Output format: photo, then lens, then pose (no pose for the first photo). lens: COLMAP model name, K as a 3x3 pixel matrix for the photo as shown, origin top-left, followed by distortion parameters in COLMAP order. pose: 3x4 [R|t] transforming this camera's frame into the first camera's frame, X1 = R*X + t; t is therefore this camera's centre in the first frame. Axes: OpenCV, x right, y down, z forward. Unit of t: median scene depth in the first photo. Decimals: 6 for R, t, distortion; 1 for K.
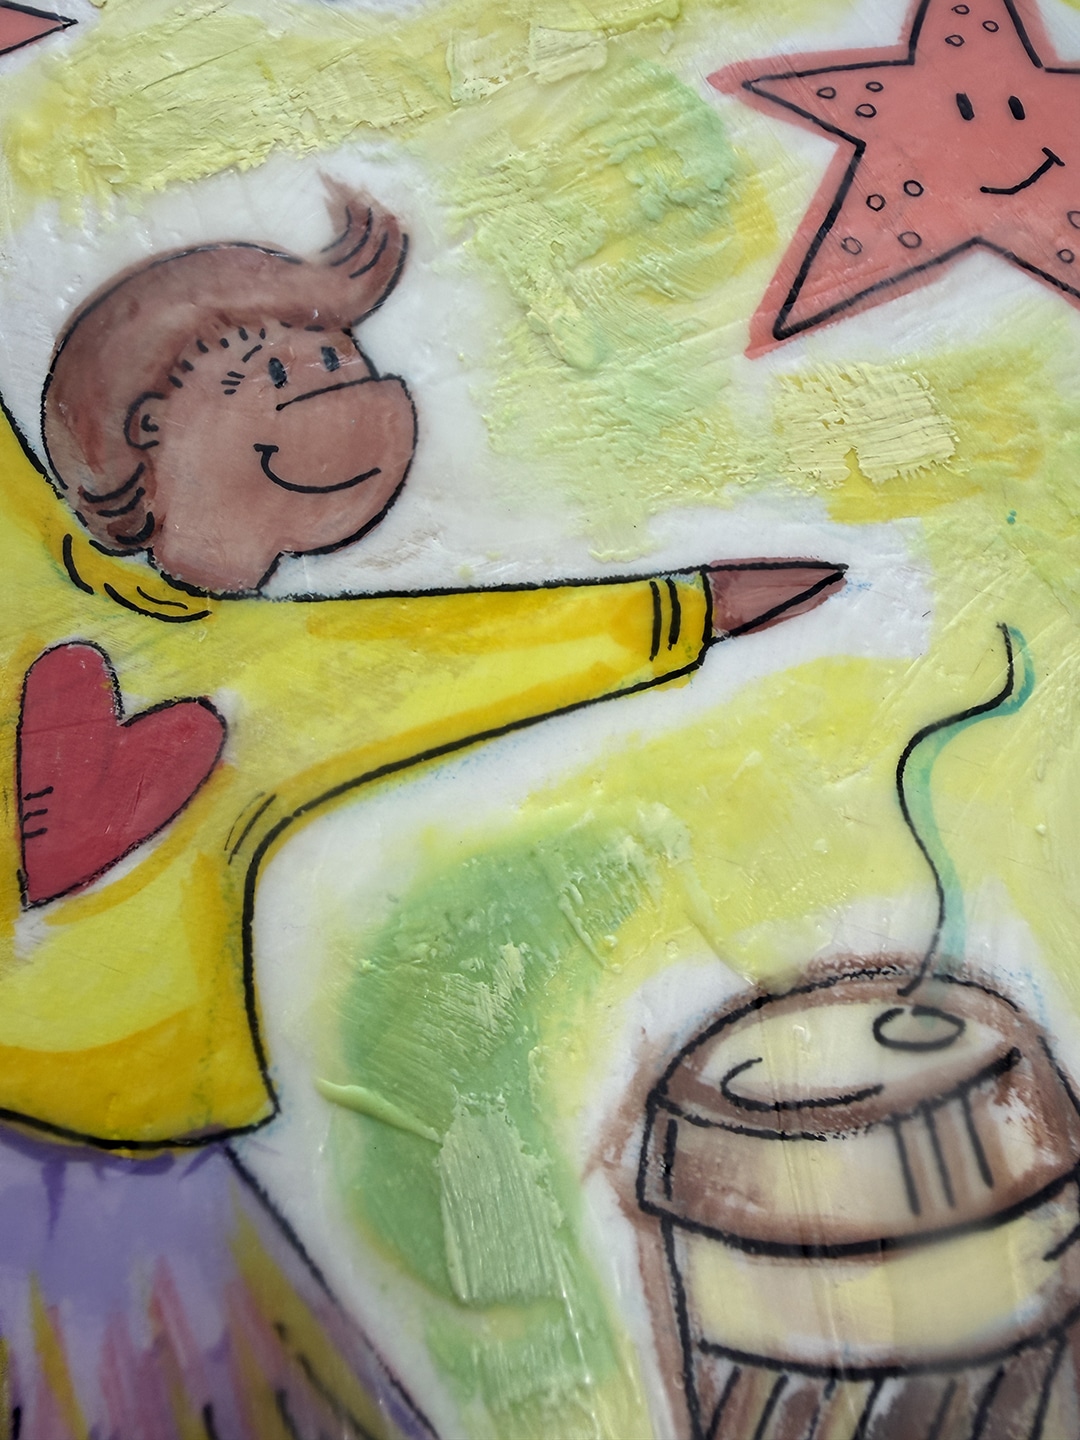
lens RADIAL K [[927.0, 0, 540.0], [0, 927.0, 720.0], [0, 0, 1]] dist [0.027057, 0.002413]
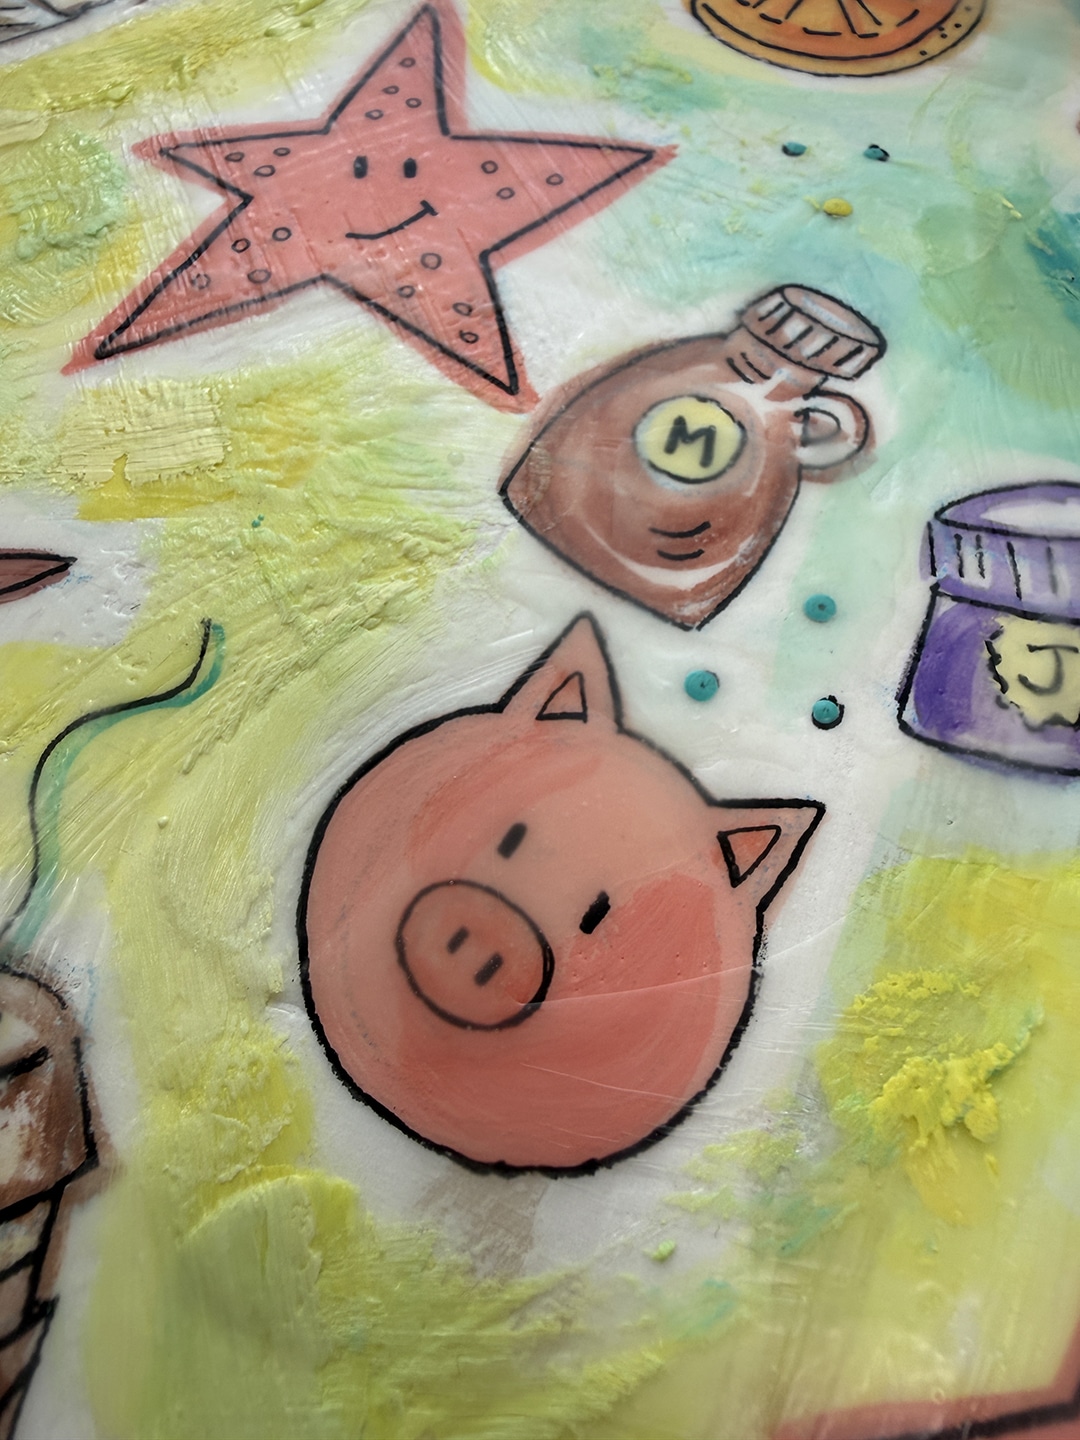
lens RADIAL K [[927.0, 0, 540.0], [0, 927.0, 720.0], [0, 0, 1]] dist [0.027057, 0.002413]
pose [[0.989286, 0.045566, -0.138697, 0.940704], [-0.064857, 0.988318, -0.137916, 0.108762], [0.130793, 0.145434, 0.980685, 0.097148]]
